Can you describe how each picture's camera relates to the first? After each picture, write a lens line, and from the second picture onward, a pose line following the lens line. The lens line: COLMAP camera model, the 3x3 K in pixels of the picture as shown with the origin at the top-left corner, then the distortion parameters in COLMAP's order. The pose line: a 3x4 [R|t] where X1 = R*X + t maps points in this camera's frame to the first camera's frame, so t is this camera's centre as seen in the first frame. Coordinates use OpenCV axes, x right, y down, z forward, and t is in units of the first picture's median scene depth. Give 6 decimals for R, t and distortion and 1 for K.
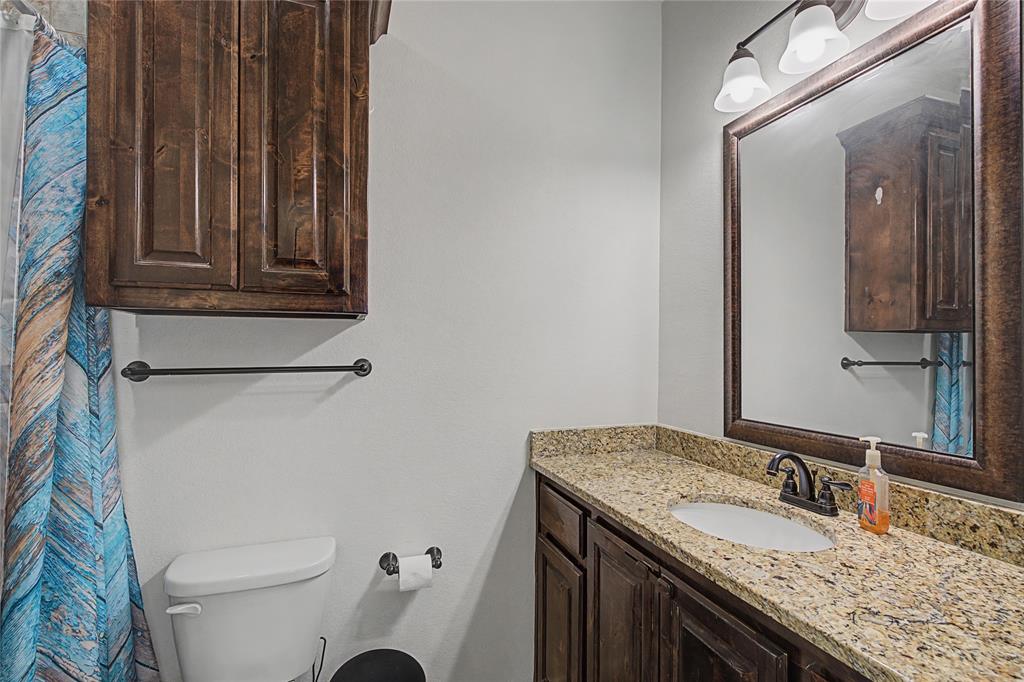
lens RADIAL K [[475.4, 0, 521.9], [0, 475.4, 341.4], [0, 0, 1]] dist [0.000512, 0.000737]
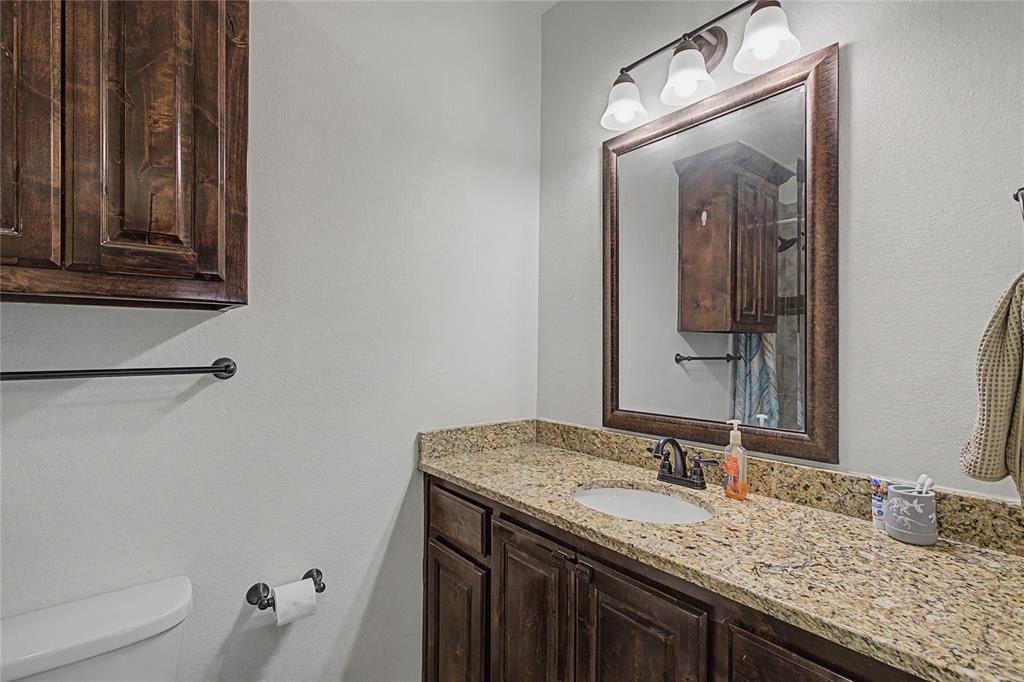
lens RADIAL K [[475.4, 0, 514.9], [0, 475.4, 341.4], [0, 0, 1]] dist [0.000512, 0.000737]
pose [[0.942287, 0.004013, 0.334783, -0.164666], [-0.006264, 0.999964, 0.005644, -0.000507], [-0.334749, -0.007415, 0.942278, 0.049528]]
